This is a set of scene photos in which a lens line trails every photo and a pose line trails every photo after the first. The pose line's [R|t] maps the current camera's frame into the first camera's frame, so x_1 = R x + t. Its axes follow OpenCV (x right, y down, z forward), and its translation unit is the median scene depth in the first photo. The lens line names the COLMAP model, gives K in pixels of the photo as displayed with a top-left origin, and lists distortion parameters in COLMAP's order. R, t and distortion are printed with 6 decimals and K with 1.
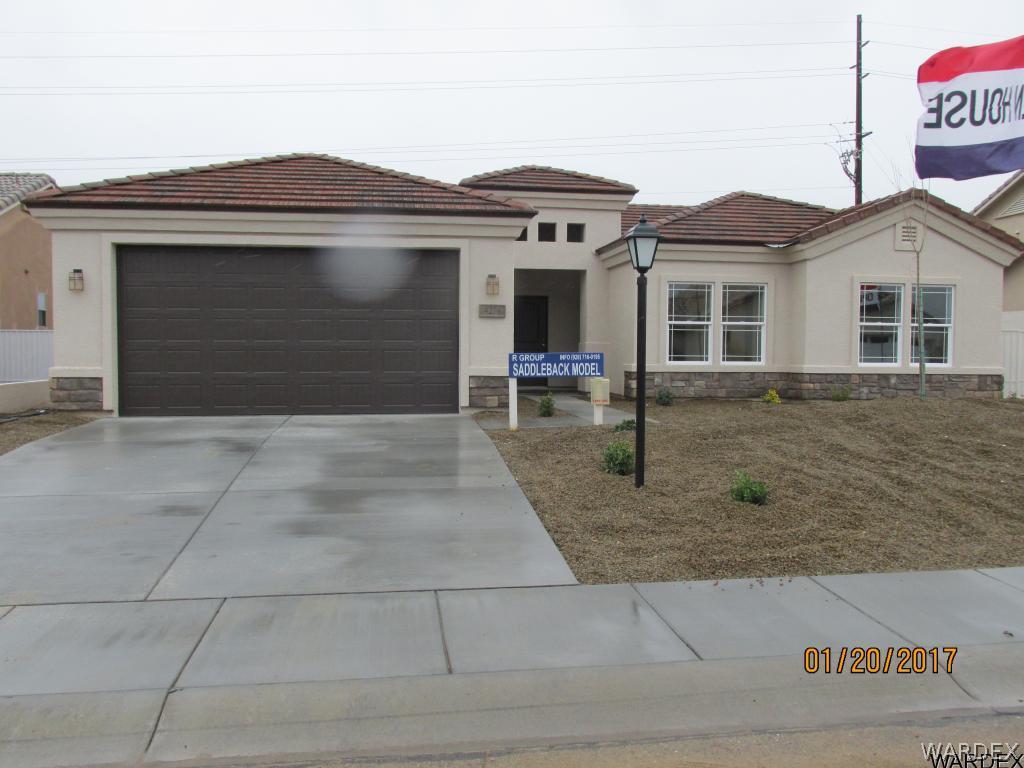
lens RADIAL K [[848.2, 0, 512.8], [0, 848.2, 383.5], [0, 0, 1]] dist [-0.033734, -0.004470]
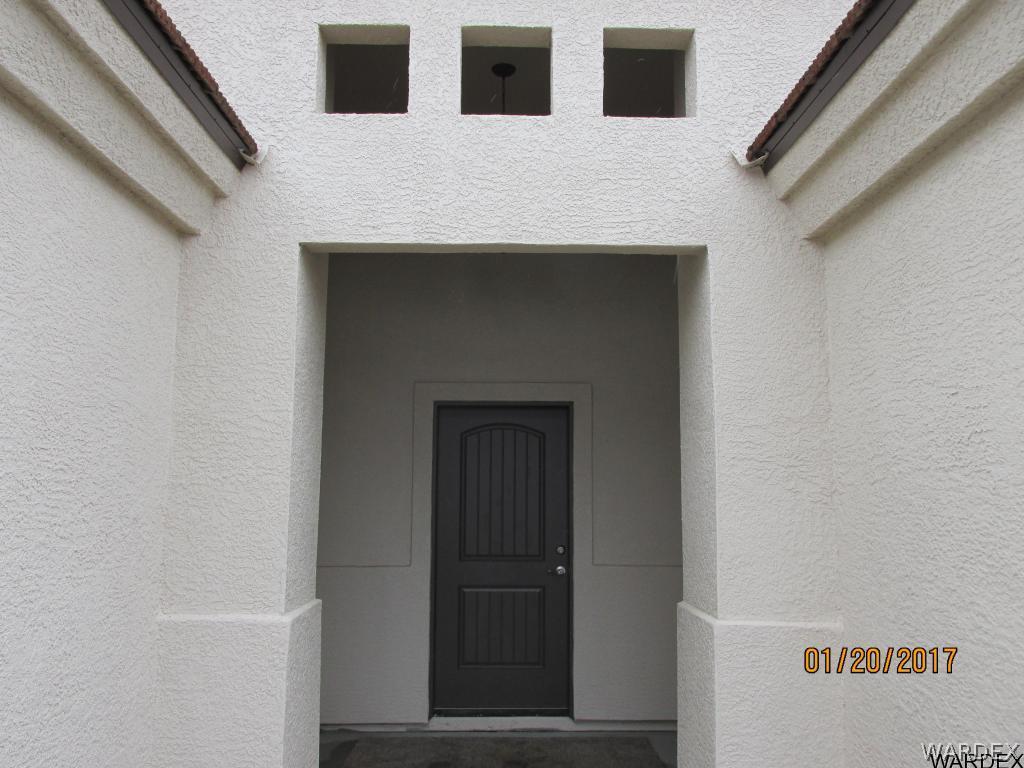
lens RADIAL K [[848.2, 0, 511.9], [0, 848.2, 384.3], [0, 0, 1]] dist [-0.033734, -0.004470]
pose [[0.993782, -0.017221, -0.110005, 0.063103], [-0.002265, 0.984635, -0.174608, -0.067483], [0.111322, 0.173772, 0.978474, 0.808240]]
